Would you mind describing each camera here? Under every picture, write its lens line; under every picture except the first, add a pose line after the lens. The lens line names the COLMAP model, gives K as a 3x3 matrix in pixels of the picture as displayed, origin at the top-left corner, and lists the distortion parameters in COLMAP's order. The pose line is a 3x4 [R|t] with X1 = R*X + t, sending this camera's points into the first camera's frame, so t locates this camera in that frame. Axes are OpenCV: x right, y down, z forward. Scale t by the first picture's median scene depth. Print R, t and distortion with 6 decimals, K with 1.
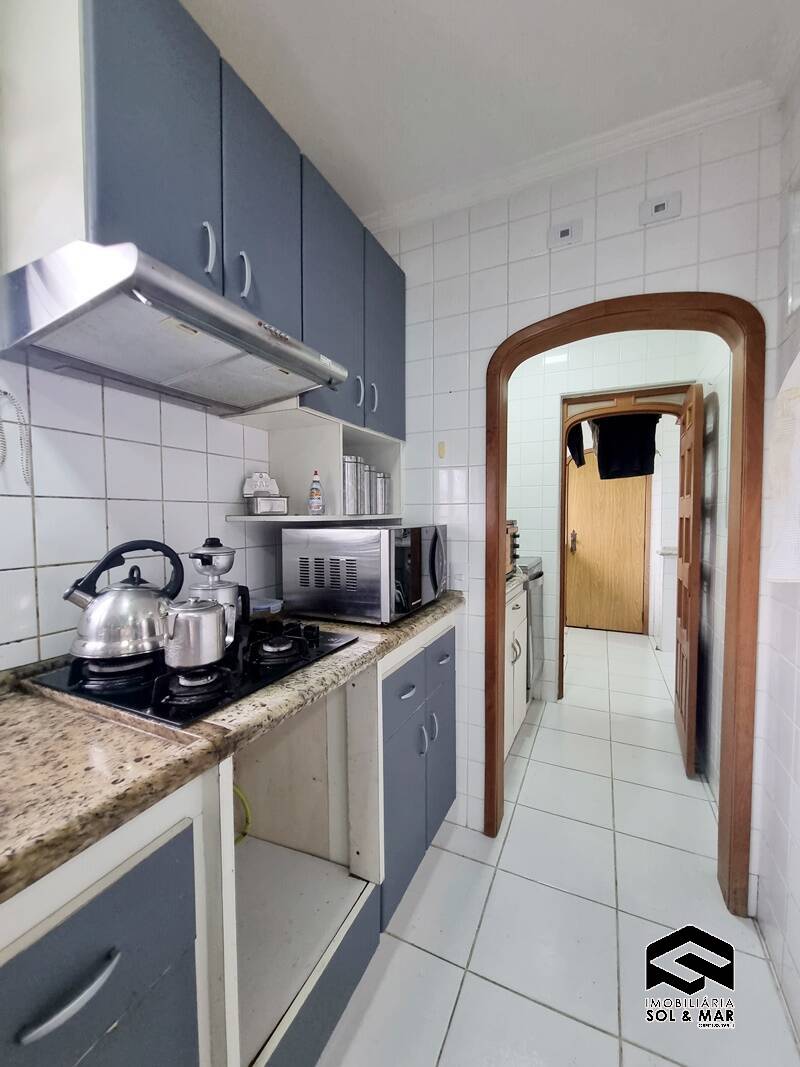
lens RADIAL K [[431.9, 0, 393.4], [0, 431.9, 536.1], [0, 0, 1]] dist [0.000165, 0.001015]
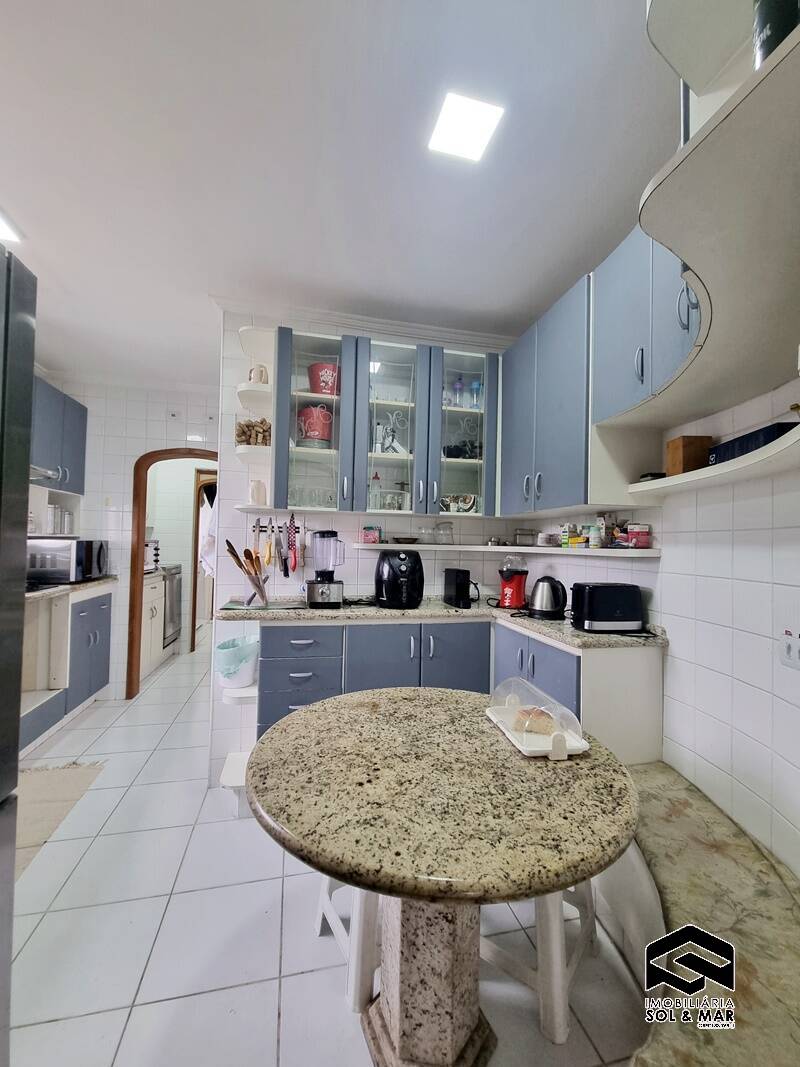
lens RADIAL K [[431.9, 0, 398.0], [0, 431.9, 534.1], [0, 0, 1]] dist [0.000165, 0.001015]
pose [[0.775222, 0.034105, 0.630768, -0.111456], [0.006897, 0.998025, -0.062438, 0.087999], [-0.631651, 0.052754, 0.773456, -1.563694]]
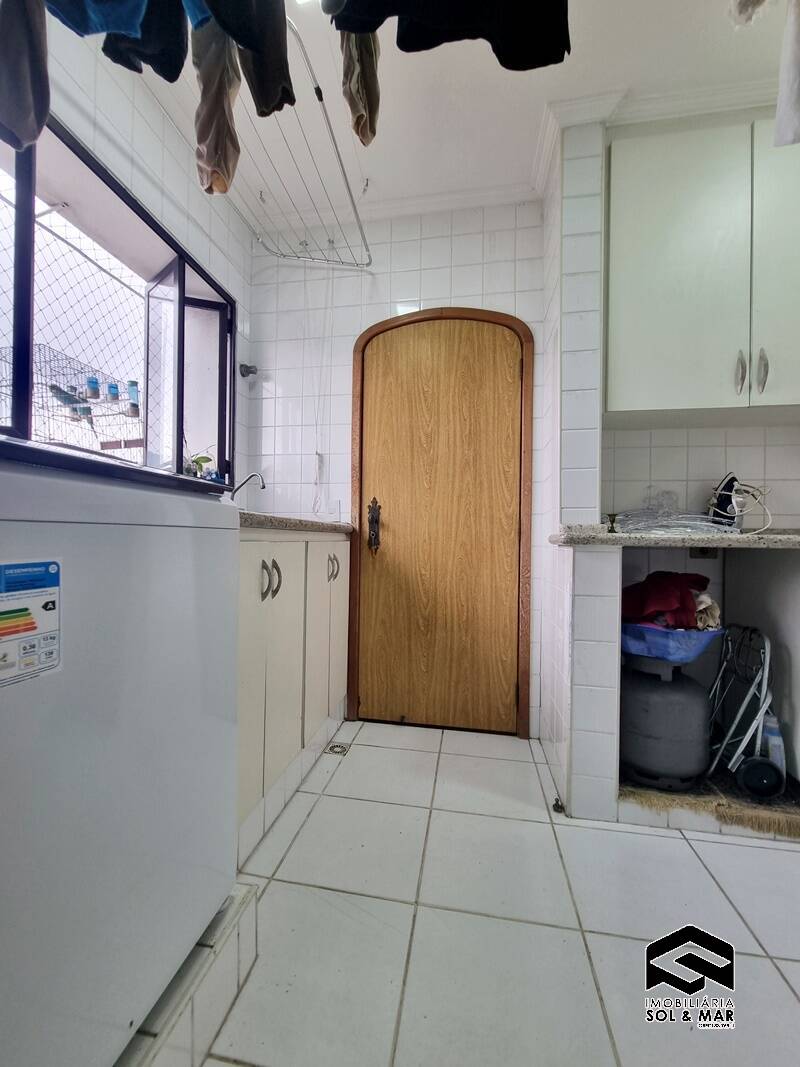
lens RADIAL K [[431.9, 0, 397.4], [0, 431.9, 537.5], [0, 0, 1]] dist [0.000165, 0.001015]
pose [[0.961843, 0.016765, 0.273087, 0.577720], [-0.004912, 0.999018, -0.044030, 0.082074], [-0.273558, 0.041009, 0.960981, 1.033677]]
